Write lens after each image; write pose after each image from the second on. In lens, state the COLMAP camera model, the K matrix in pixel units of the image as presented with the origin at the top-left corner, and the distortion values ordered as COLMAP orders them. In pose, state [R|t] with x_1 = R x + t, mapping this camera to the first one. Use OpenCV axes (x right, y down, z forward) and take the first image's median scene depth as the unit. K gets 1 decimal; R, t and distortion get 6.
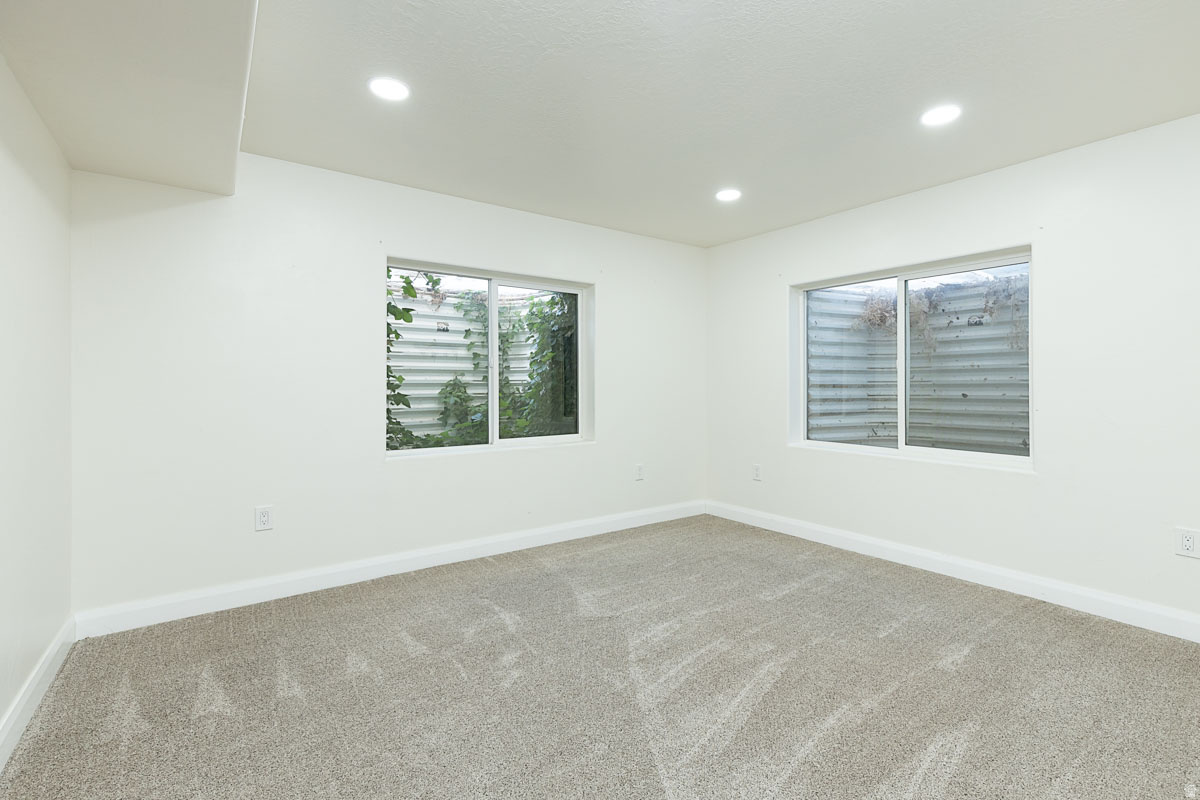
lens RADIAL K [[546.5, 0, 606.9], [0, 546.5, 391.9], [0, 0, 1]] dist [0.014614, -0.000170]
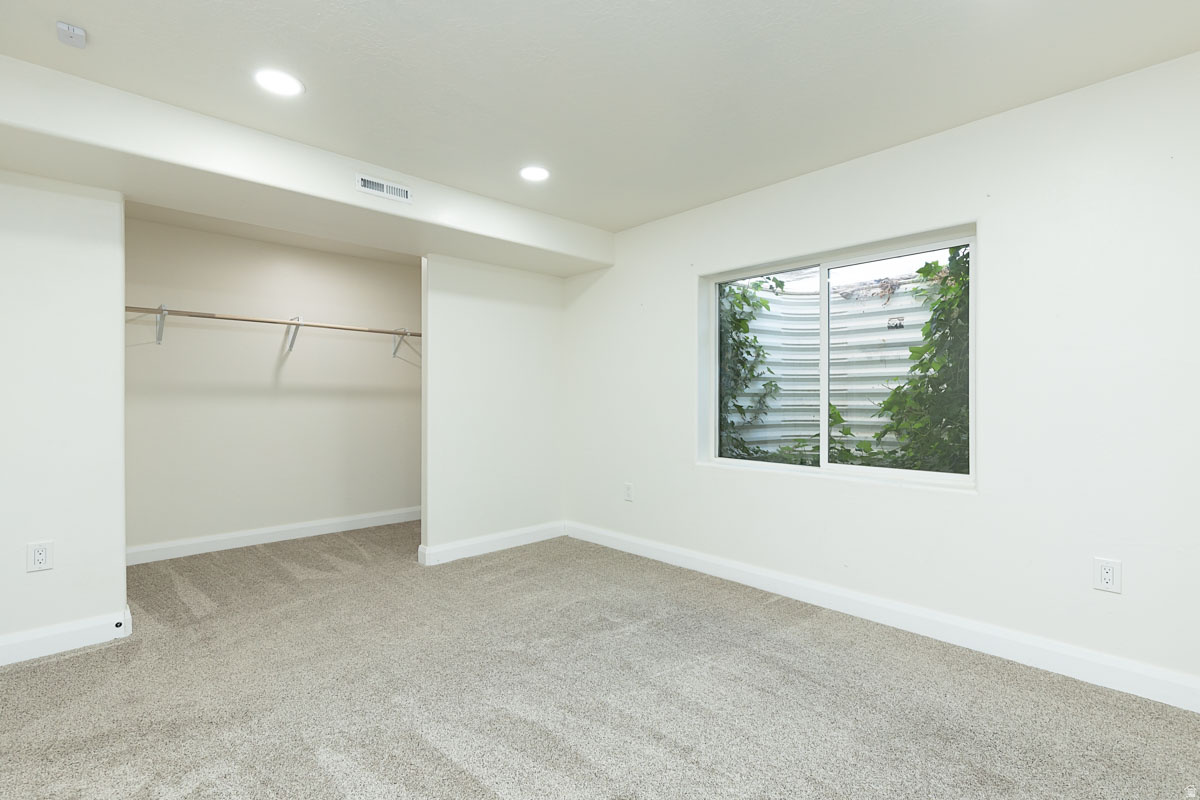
lens RADIAL K [[546.5, 0, 606.9], [0, 546.5, 400.0], [0, 0, 1]] dist [0.014614, -0.000170]
pose [[0.139536, 0.008953, -0.990176, 0.459587], [-0.008224, 0.999935, 0.007882, -0.007635], [0.990183, 0.007044, 0.139601, 0.475079]]
